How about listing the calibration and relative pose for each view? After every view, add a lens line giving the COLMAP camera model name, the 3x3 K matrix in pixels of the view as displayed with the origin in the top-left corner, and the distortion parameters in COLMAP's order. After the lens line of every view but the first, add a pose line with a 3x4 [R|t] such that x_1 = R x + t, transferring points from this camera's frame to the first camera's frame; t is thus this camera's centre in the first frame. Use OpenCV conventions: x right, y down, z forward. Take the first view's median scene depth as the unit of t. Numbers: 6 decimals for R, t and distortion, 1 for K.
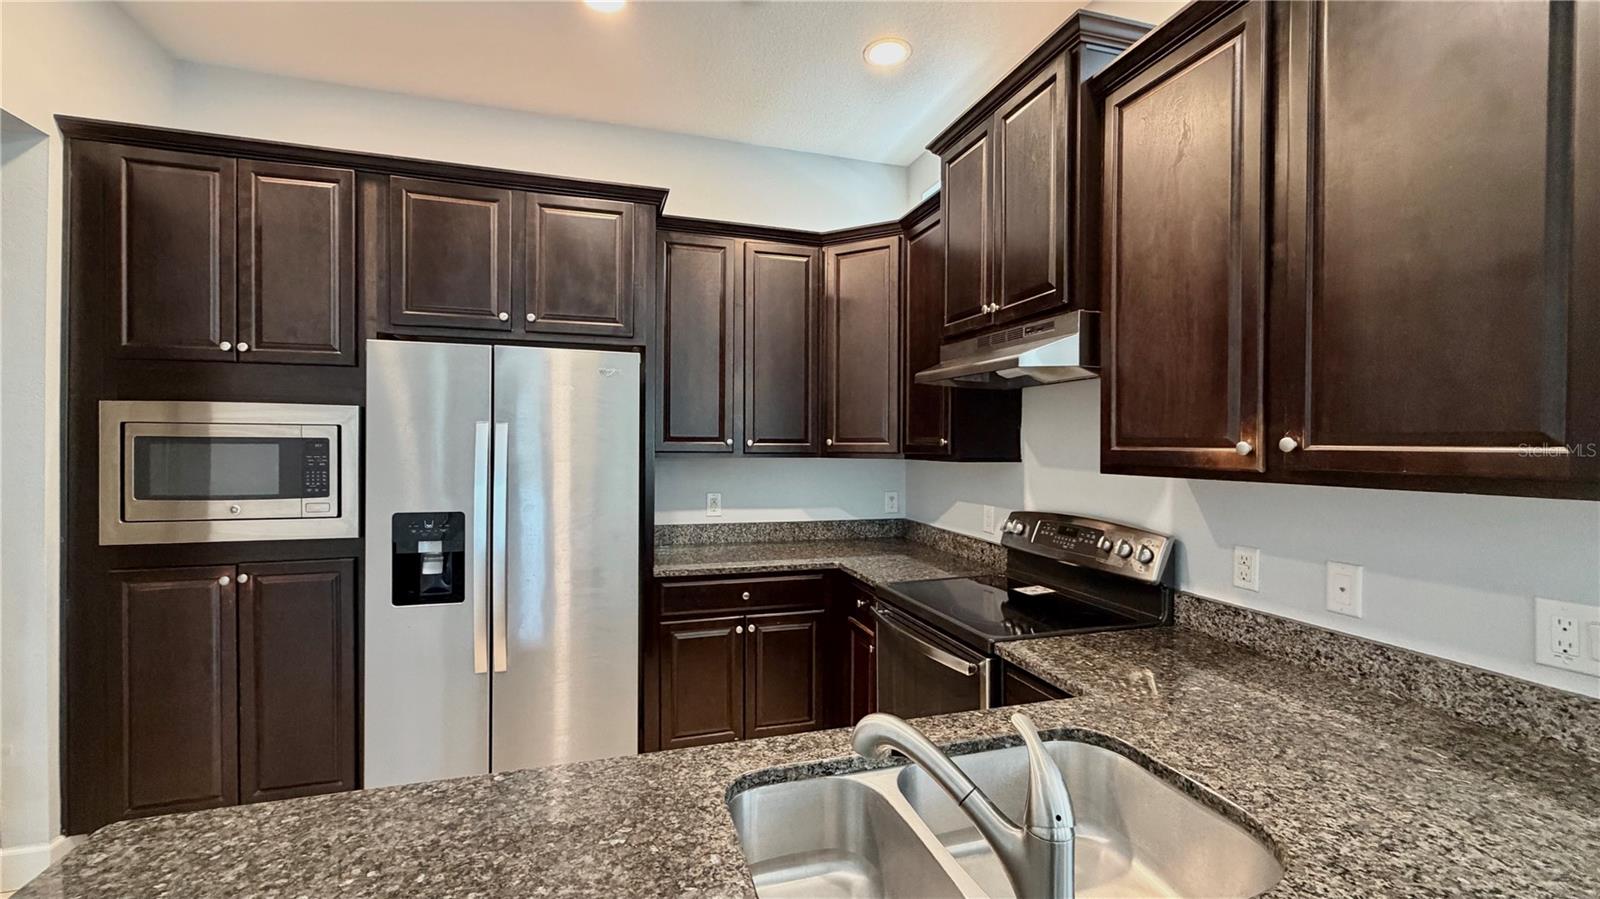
lens RADIAL K [[638.8, 0, 794.8], [0, 638.8, 450.0], [0, 0, 1]] dist [0.000102, -0.000267]
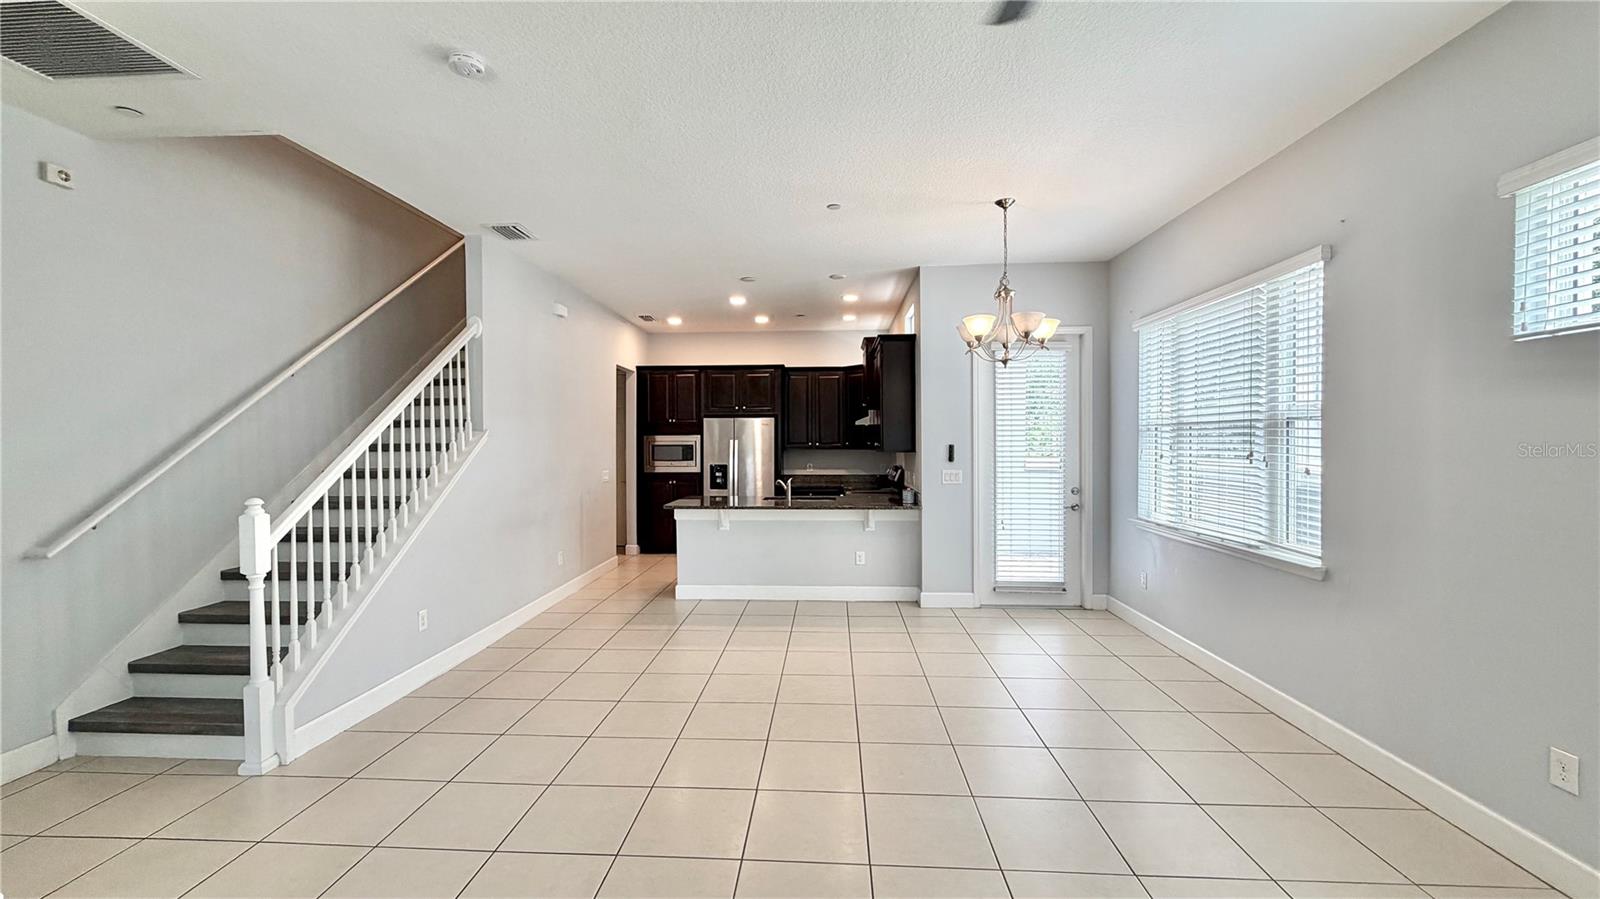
lens RADIAL K [[638.8, 0, 794.8], [0, 638.8, 450.0], [0, 0, 1]] dist [0.000102, -0.000267]
pose [[0.936372, -0.008041, -0.350917, 1.074313], [0.009257, 0.999956, 0.001787, 0.011031], [0.350887, -0.004922, 0.936405, -2.176404]]
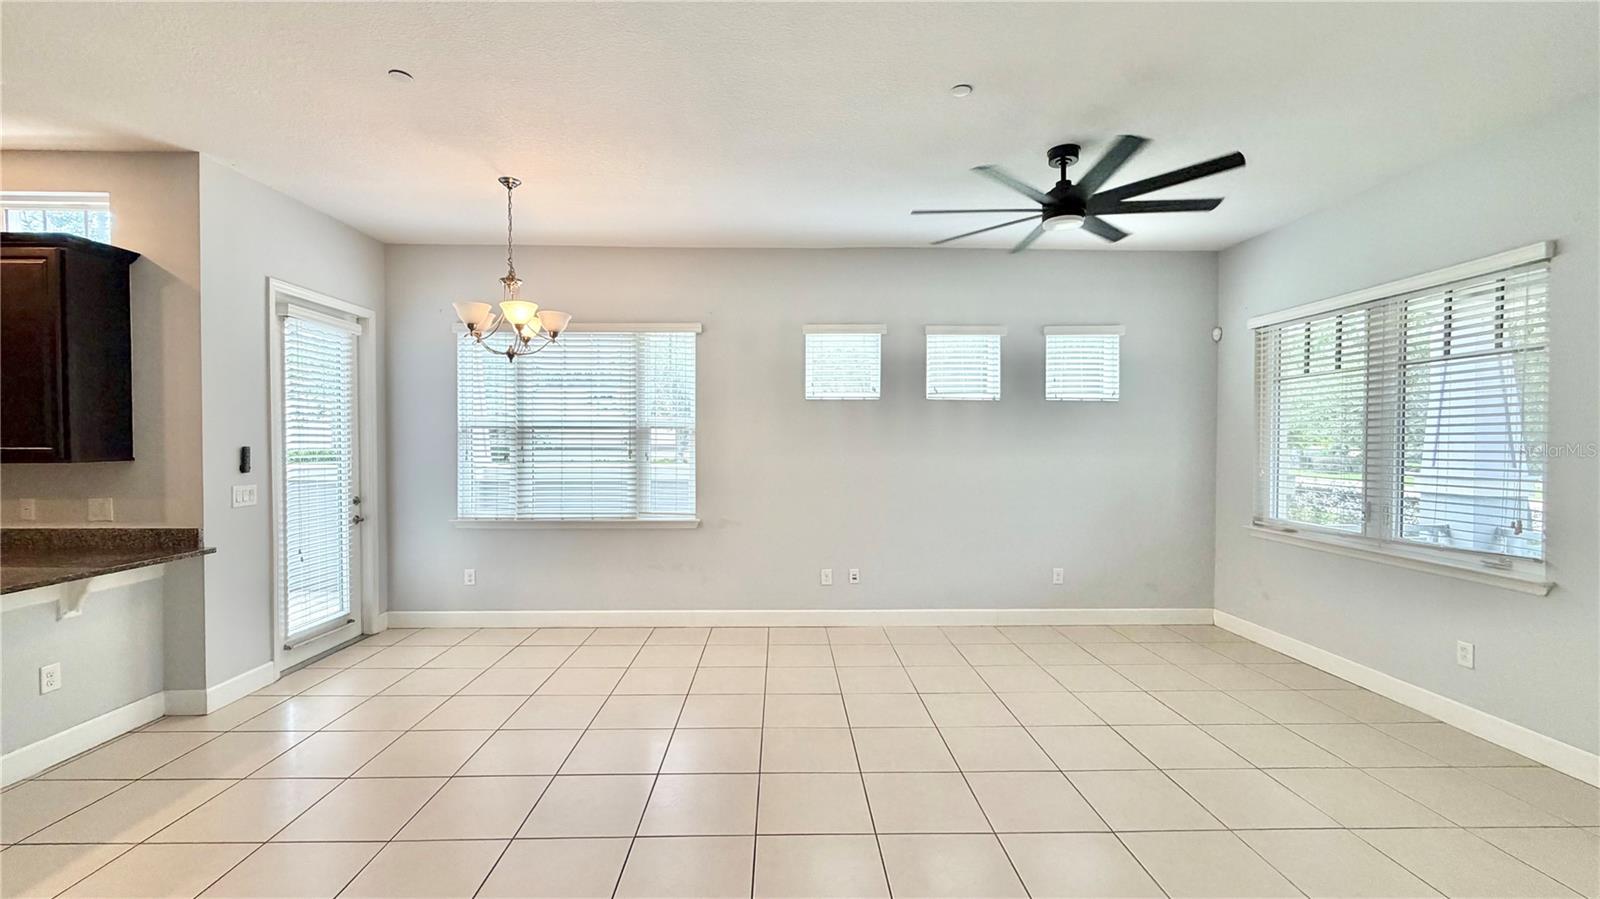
lens RADIAL K [[638.8, 0, 794.8], [0, 638.8, 450.0], [0, 0, 1]] dist [0.000102, -0.000267]
pose [[0.267319, -0.019590, 0.963409, -0.378684], [0.006800, 0.999807, 0.018443, -0.011092], [-0.963584, 0.001621, 0.267400, -1.440588]]
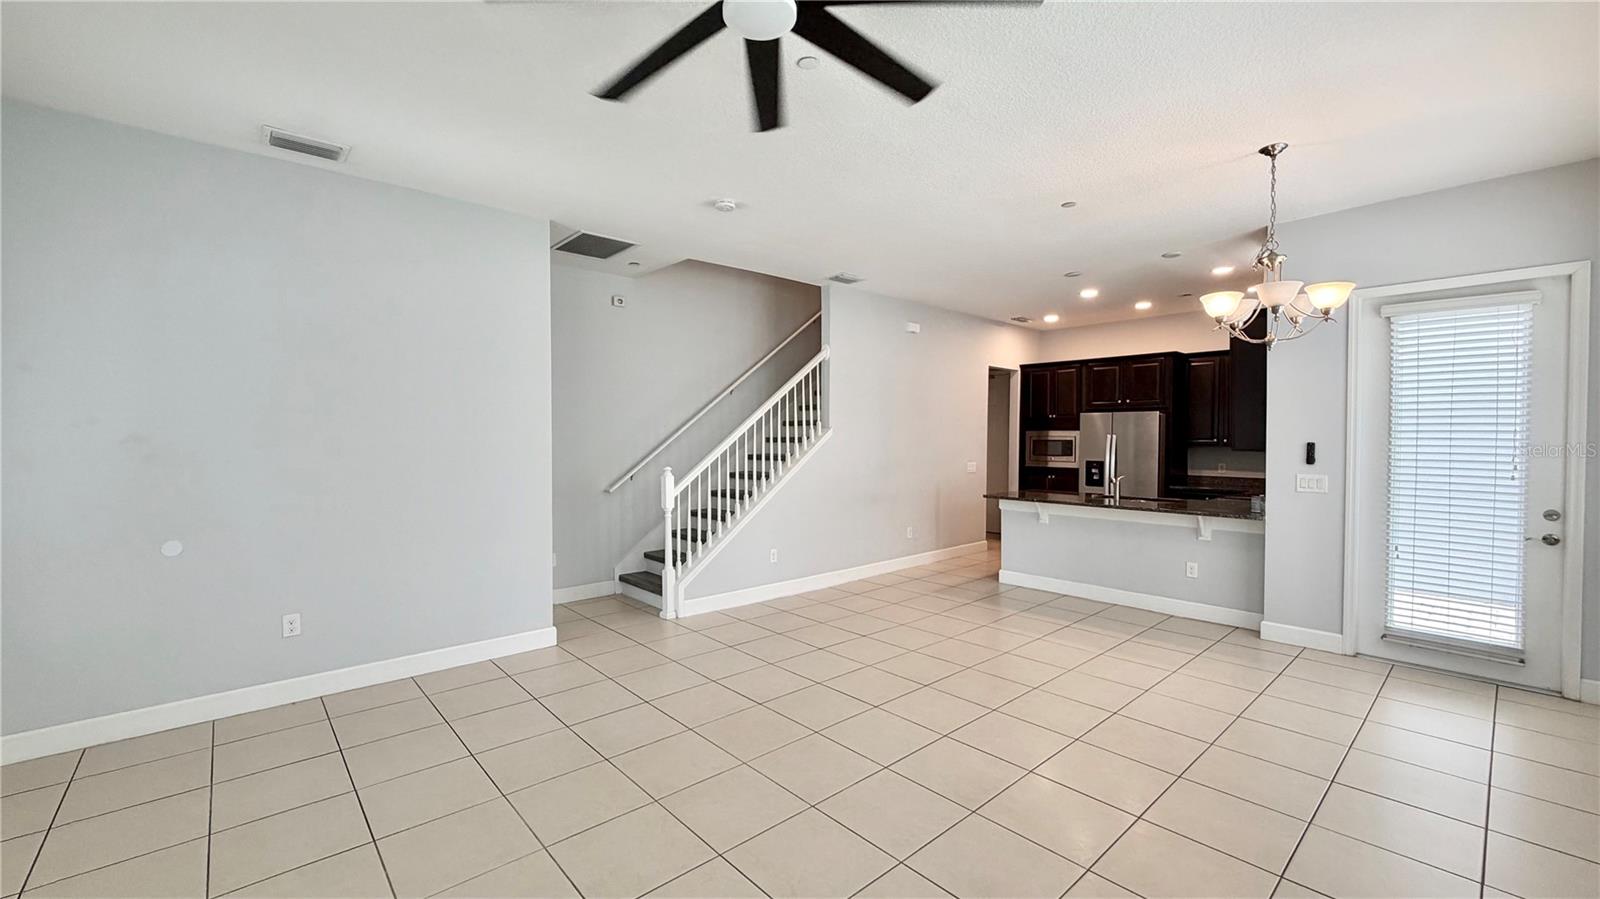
lens RADIAL K [[638.8, 0, 794.8], [0, 638.8, 450.0], [0, 0, 1]] dist [0.000102, -0.000267]
pose [[0.417070, 0.010782, -0.908810, 1.877119], [-0.006648, 0.999939, 0.008813, 0.016095], [0.908850, 0.002367, 0.417117, -1.913490]]
